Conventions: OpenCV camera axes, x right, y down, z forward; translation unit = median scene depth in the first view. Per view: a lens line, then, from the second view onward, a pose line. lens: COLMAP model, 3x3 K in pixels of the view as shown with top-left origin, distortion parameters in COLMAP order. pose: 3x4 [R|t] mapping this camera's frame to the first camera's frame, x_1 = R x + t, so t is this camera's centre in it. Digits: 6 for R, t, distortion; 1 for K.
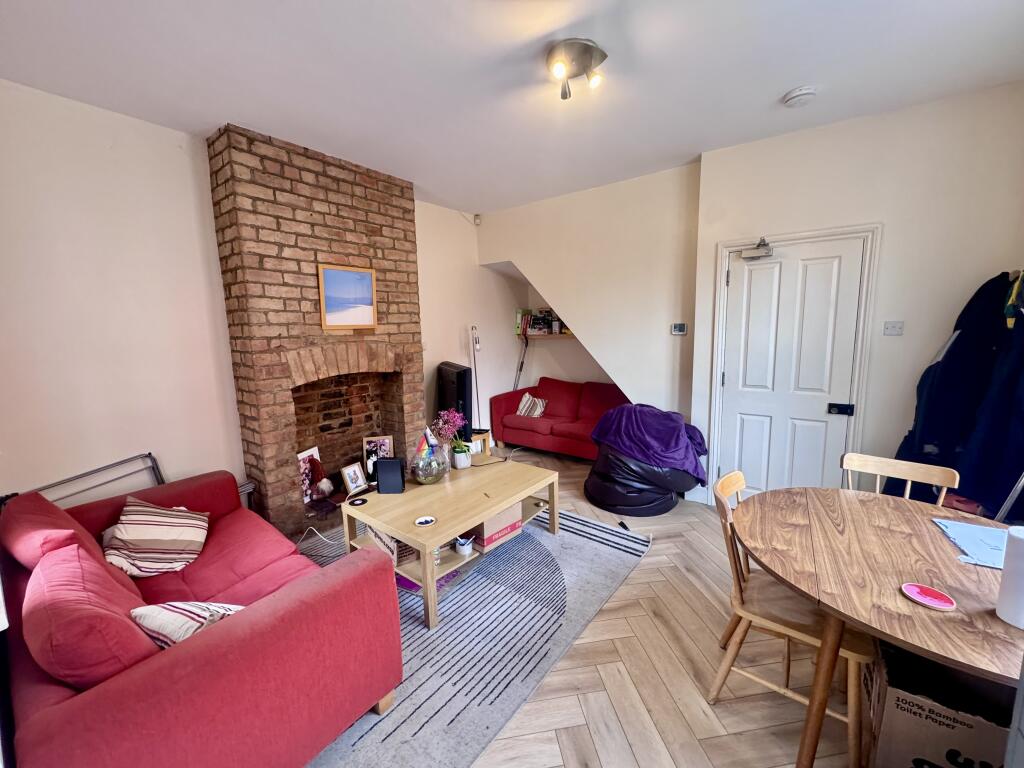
lens RADIAL K [[405.7, 0, 512.0], [0, 405.7, 384.0], [0, 0, 1]] dist [-0.004935, 0.000157]
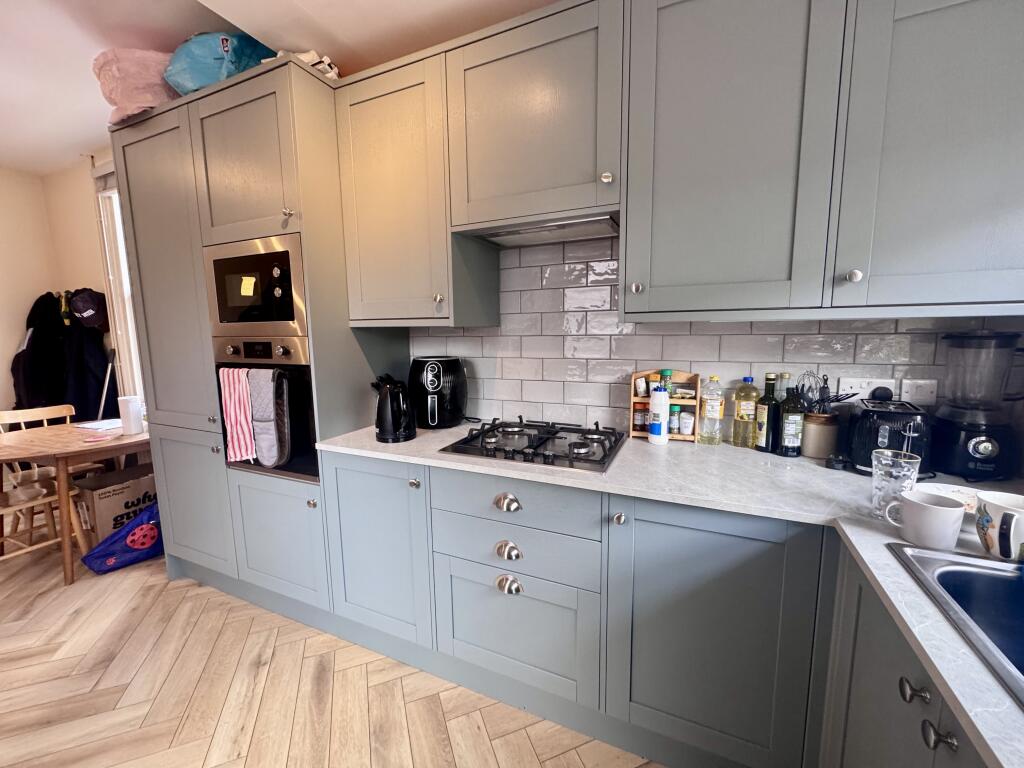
lens RADIAL K [[405.7, 0, 512.0], [0, 405.7, 384.0], [0, 0, 1]] dist [-0.004935, 0.000157]
pose [[-0.218416, -0.103982, 0.970300, -0.868880], [0.156464, 0.977712, 0.139996, 0.162119], [-0.963231, 0.182395, -0.197278, -0.438162]]
